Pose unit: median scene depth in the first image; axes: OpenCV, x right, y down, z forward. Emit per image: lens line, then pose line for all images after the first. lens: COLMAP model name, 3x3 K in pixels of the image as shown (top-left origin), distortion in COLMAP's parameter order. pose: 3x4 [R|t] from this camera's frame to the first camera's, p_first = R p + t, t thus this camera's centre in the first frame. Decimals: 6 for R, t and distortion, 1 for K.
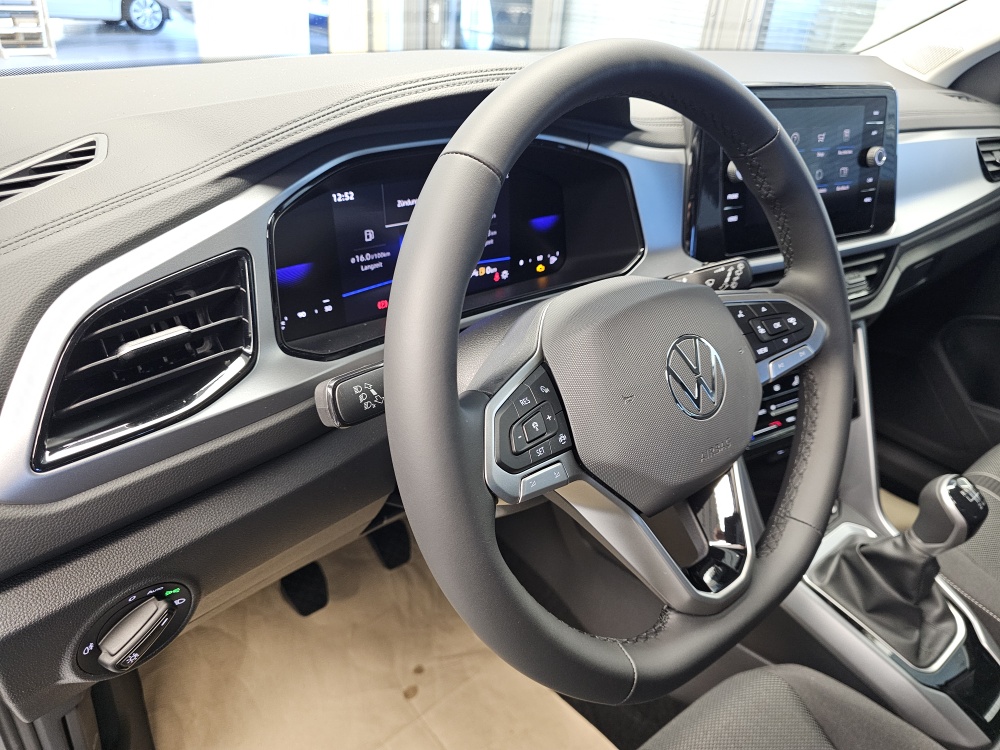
lens RADIAL K [[719.2, 0, 498.5], [0, 719.2, 359.6], [0, 0, 1]] dist [-0.006725, -0.005871]
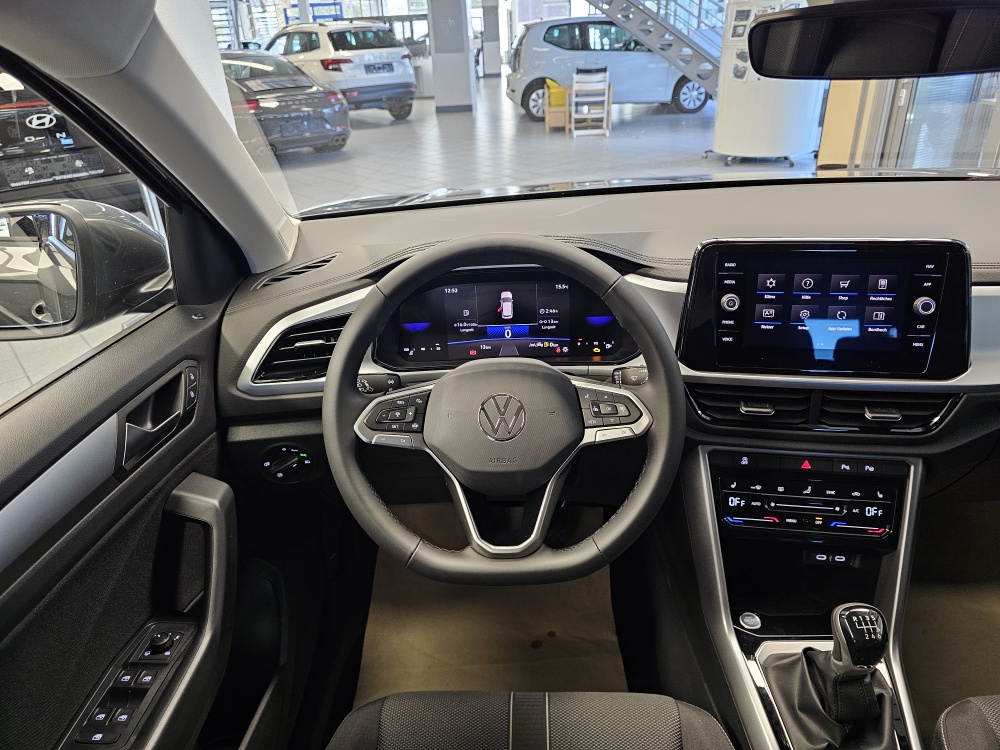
lens RADIAL K [[678.5, 0, 500.0], [0, 678.5, 375.0], [0, 0, 1]] dist [0.026660, -0.002301]
pose [[0.761840, 0.196283, -0.617310, 0.794659], [-0.225540, 0.973732, 0.031266, -0.077631], [0.607232, 0.115408, 0.786098, -0.215077]]
